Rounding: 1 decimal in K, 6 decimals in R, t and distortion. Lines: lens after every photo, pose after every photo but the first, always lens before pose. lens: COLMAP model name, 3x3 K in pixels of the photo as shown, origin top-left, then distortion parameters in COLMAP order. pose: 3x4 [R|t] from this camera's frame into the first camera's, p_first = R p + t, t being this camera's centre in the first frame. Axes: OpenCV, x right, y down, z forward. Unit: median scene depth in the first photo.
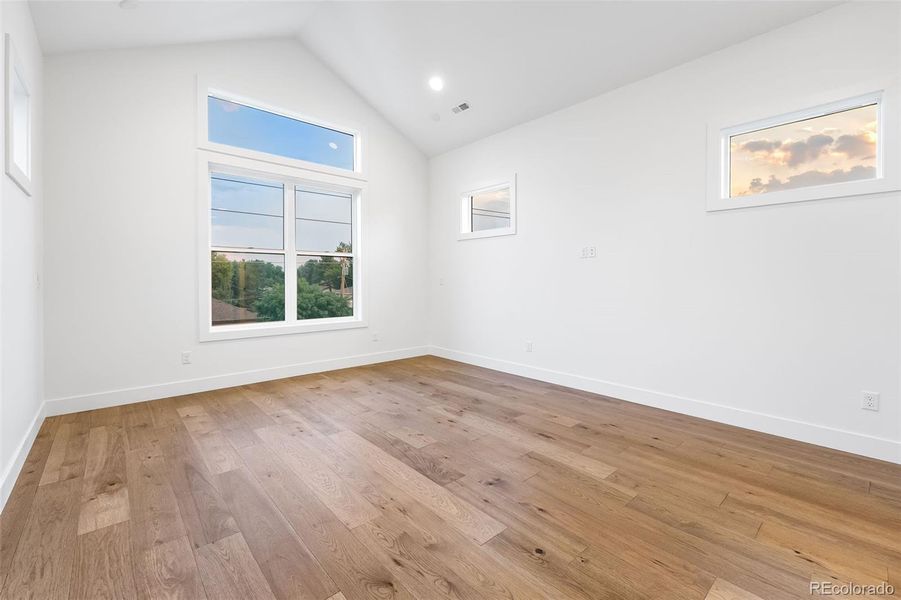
lens RADIAL K [[376.4, 0, 468.8], [0, 376.4, 281.0], [0, 0, 1]] dist [-0.000283, 0.000199]
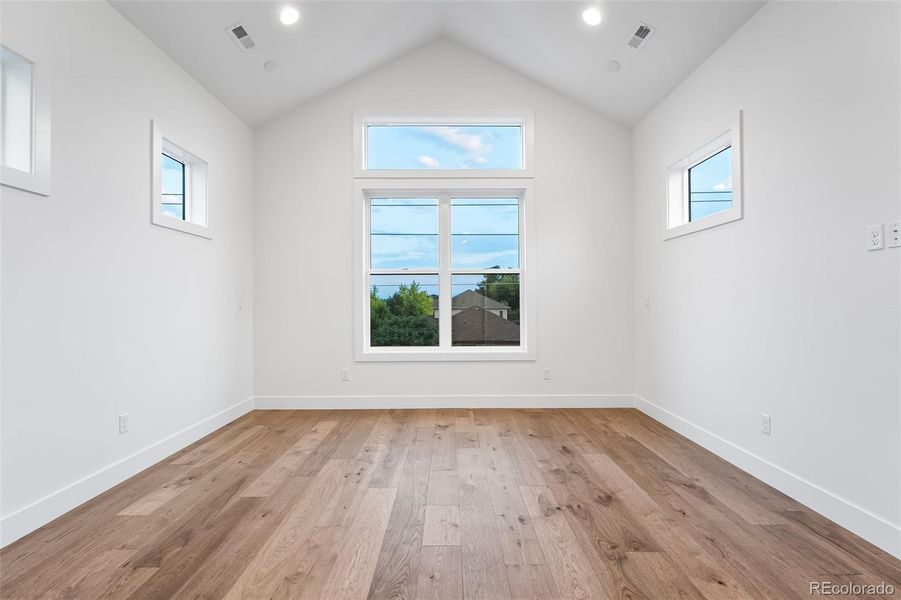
lens RADIAL K [[427.4, 0, 448.8], [0, 427.4, 299.0], [0, 0, 1]] dist [-0.000680, -0.000833]
pose [[0.741506, -0.007658, -0.670902, 0.342351], [0.002157, 0.999957, -0.009031, -0.000237], [0.670943, 0.005249, 0.741491, 0.355913]]
